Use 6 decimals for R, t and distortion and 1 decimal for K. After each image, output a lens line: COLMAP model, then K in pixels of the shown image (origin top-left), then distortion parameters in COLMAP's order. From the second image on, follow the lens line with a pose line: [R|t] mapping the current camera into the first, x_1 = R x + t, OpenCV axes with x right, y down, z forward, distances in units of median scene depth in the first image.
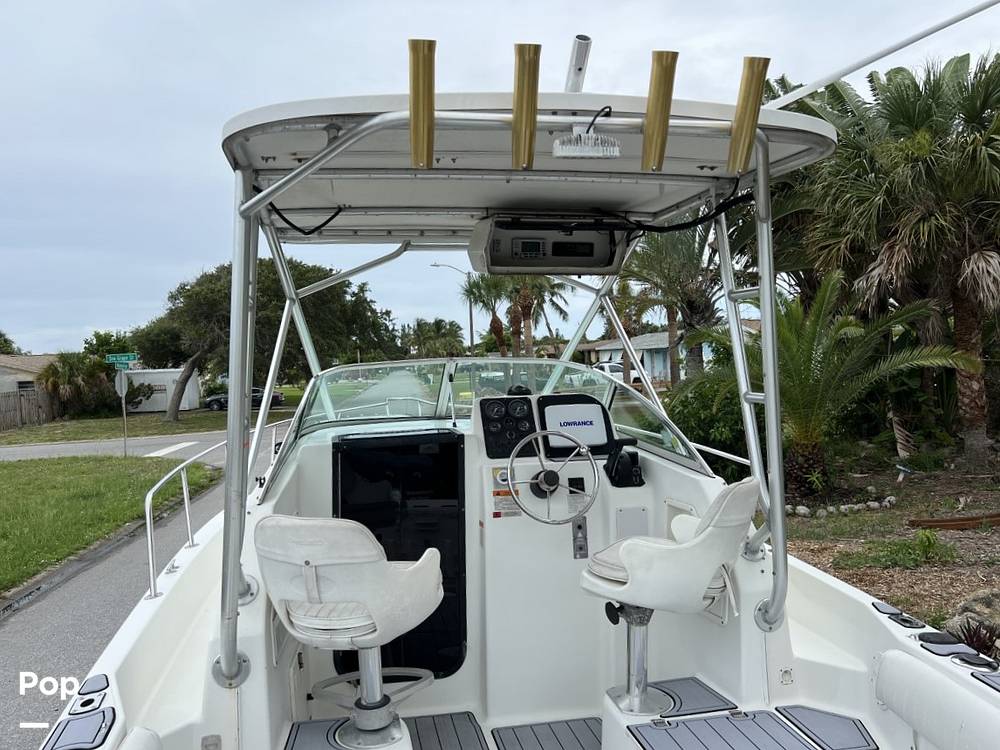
lens RADIAL K [[787.3, 0, 493.5], [0, 787.3, 379.5], [0, 0, 1]] dist [0.026280, -0.009965]
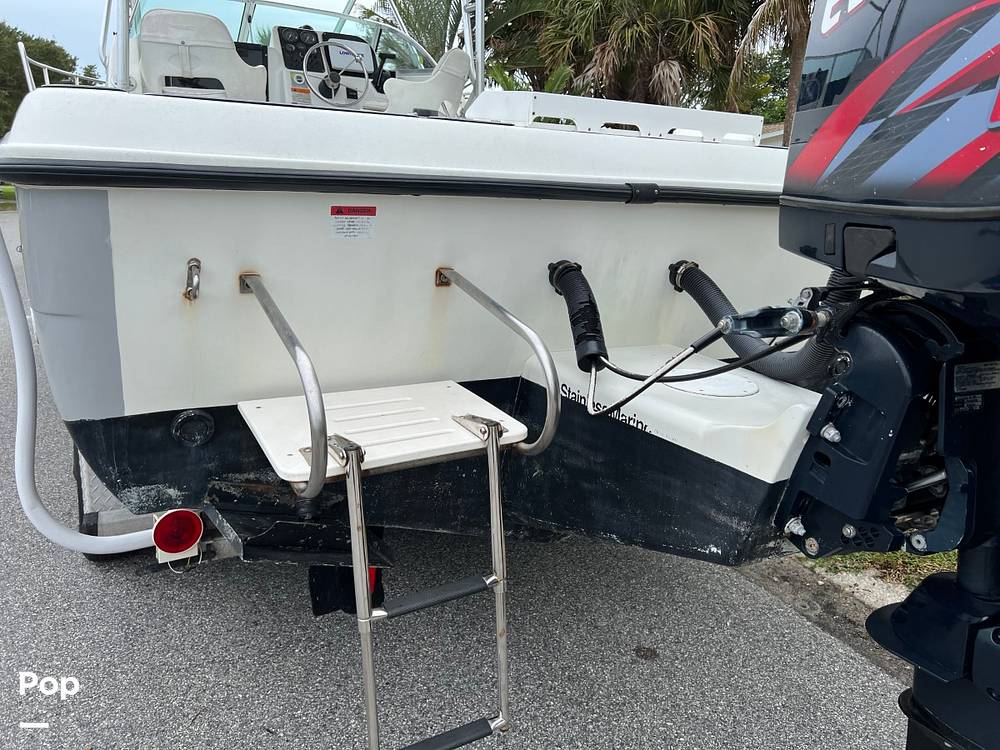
lens RADIAL K [[756.7, 0, 492.0], [0, 756.7, 373.0], [0, 0, 1]] dist [0.053234, -0.052931]
pose [[0.950257, -0.010881, 0.311277, -0.025101], [-0.053358, 0.978928, 0.197110, 0.099048], [-0.306863, -0.203914, 0.929653, -0.129367]]
